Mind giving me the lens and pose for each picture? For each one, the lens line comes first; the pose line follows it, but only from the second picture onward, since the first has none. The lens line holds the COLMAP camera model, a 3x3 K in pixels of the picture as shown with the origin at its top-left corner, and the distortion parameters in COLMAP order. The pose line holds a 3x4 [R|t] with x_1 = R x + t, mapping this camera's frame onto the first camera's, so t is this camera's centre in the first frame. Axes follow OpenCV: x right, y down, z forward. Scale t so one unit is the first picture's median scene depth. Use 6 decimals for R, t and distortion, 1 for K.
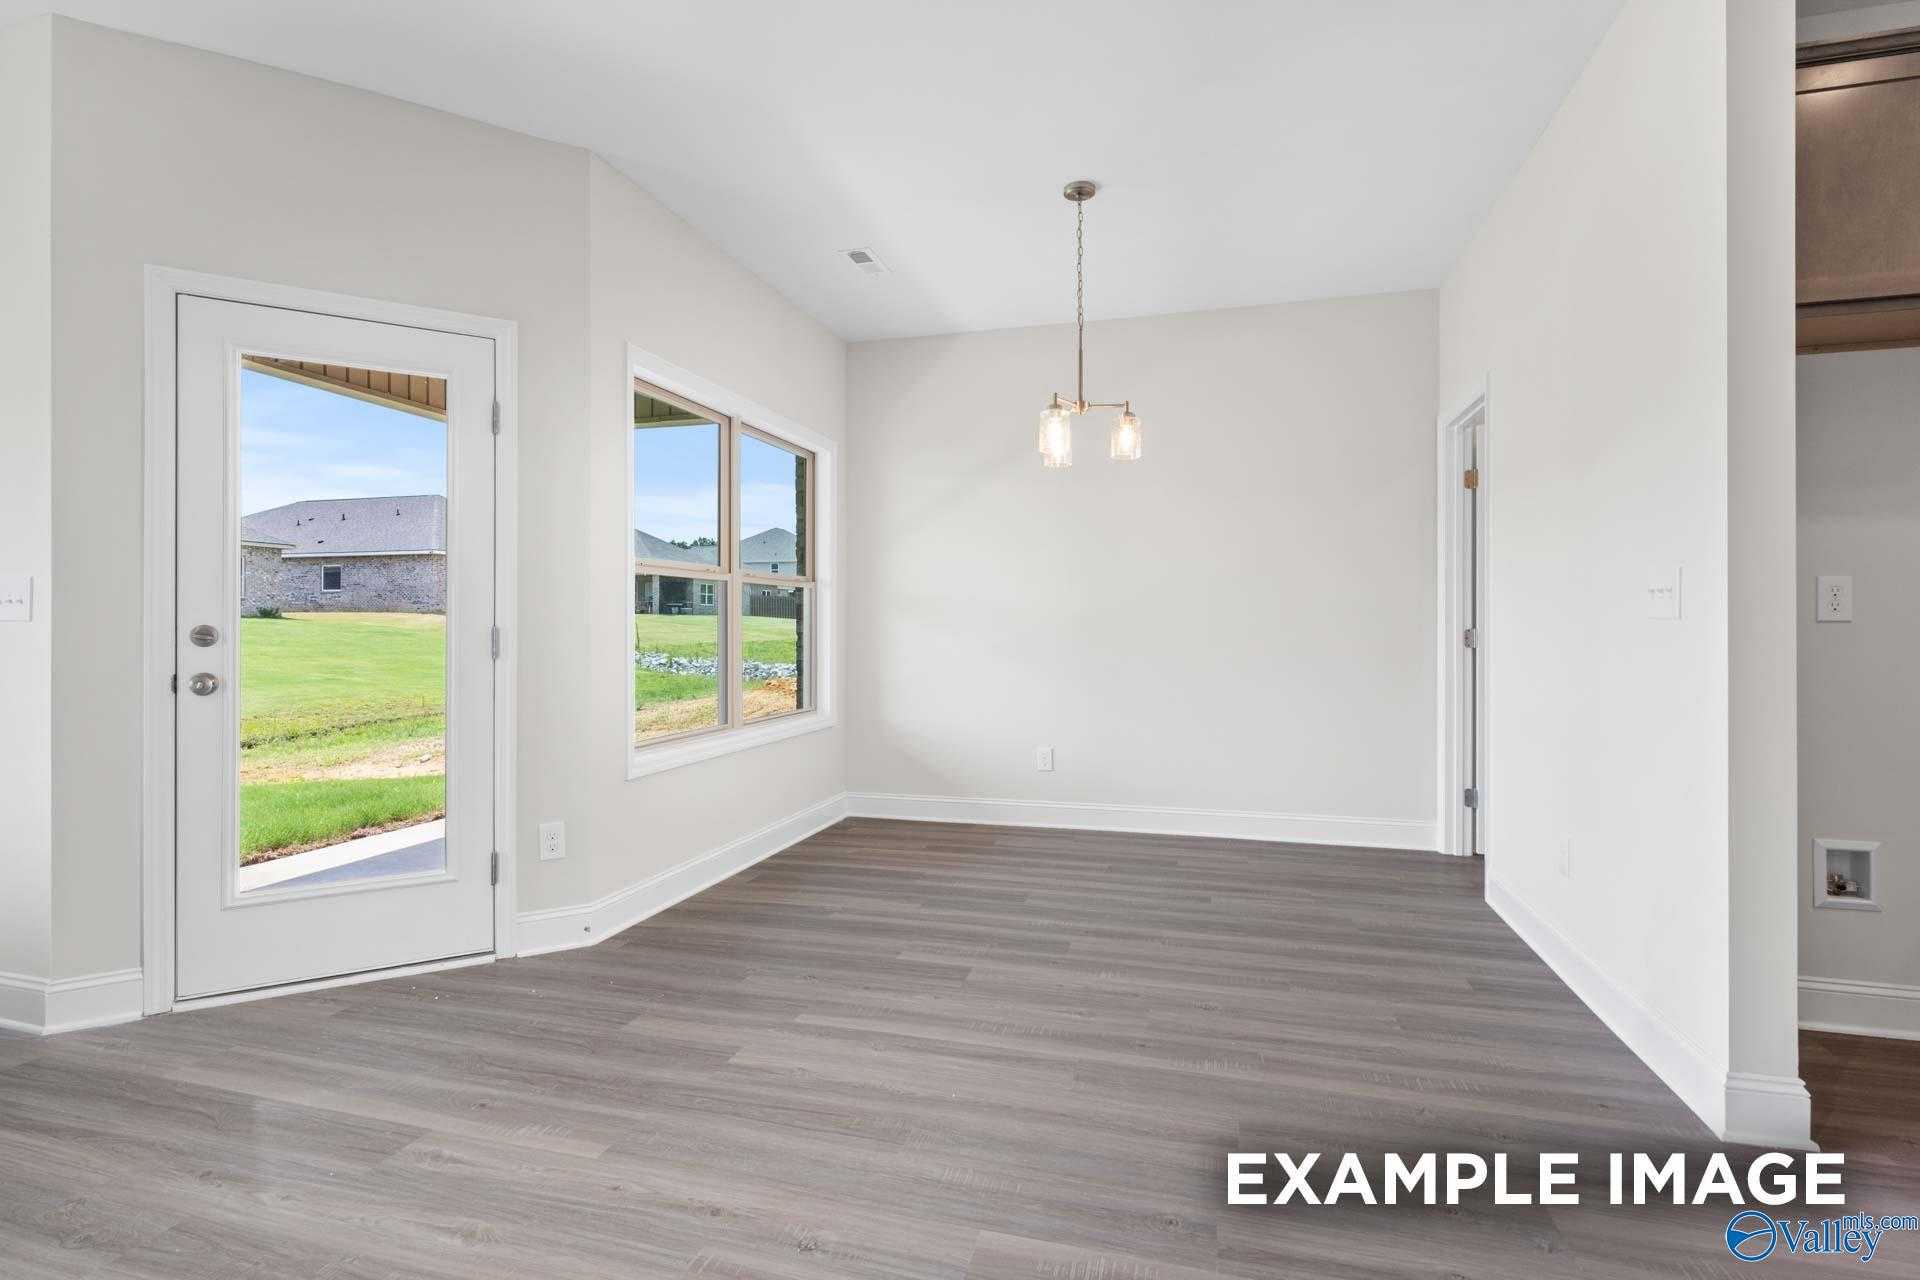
lens RADIAL K [[924.3, 0, 955.1], [0, 924.3, 625.8], [0, 0, 1]] dist [-0.001207, -0.000812]
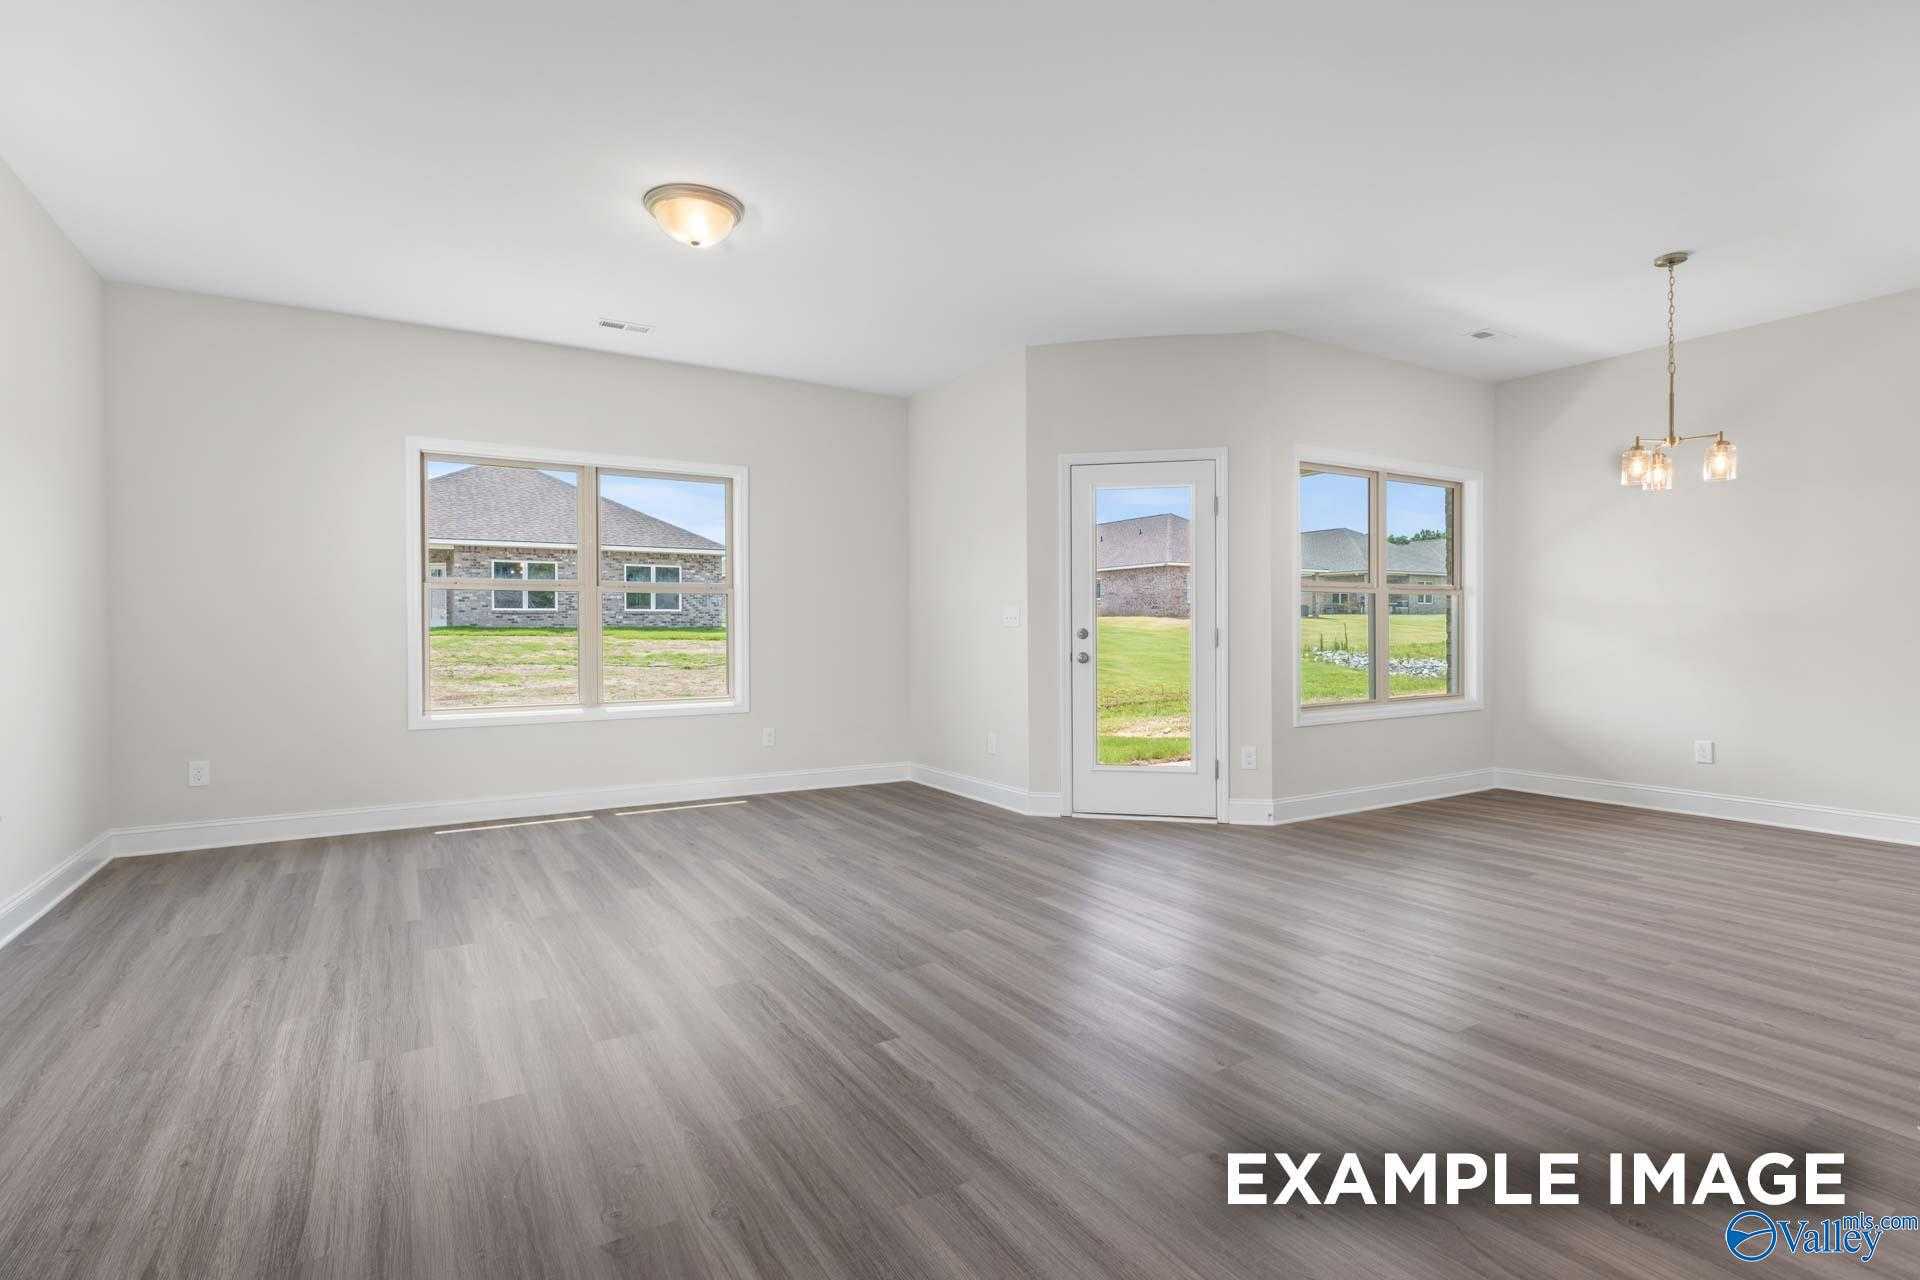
lens RADIAL K [[924.3, 0, 955.1], [0, 924.3, 625.8], [0, 0, 1]] dist [-0.001207, -0.000812]
pose [[0.739589, -0.007059, -0.673022, 0.196598], [0.006628, 0.999973, -0.003205, -0.001747], [0.673026, -0.002091, 0.739616, -0.391146]]
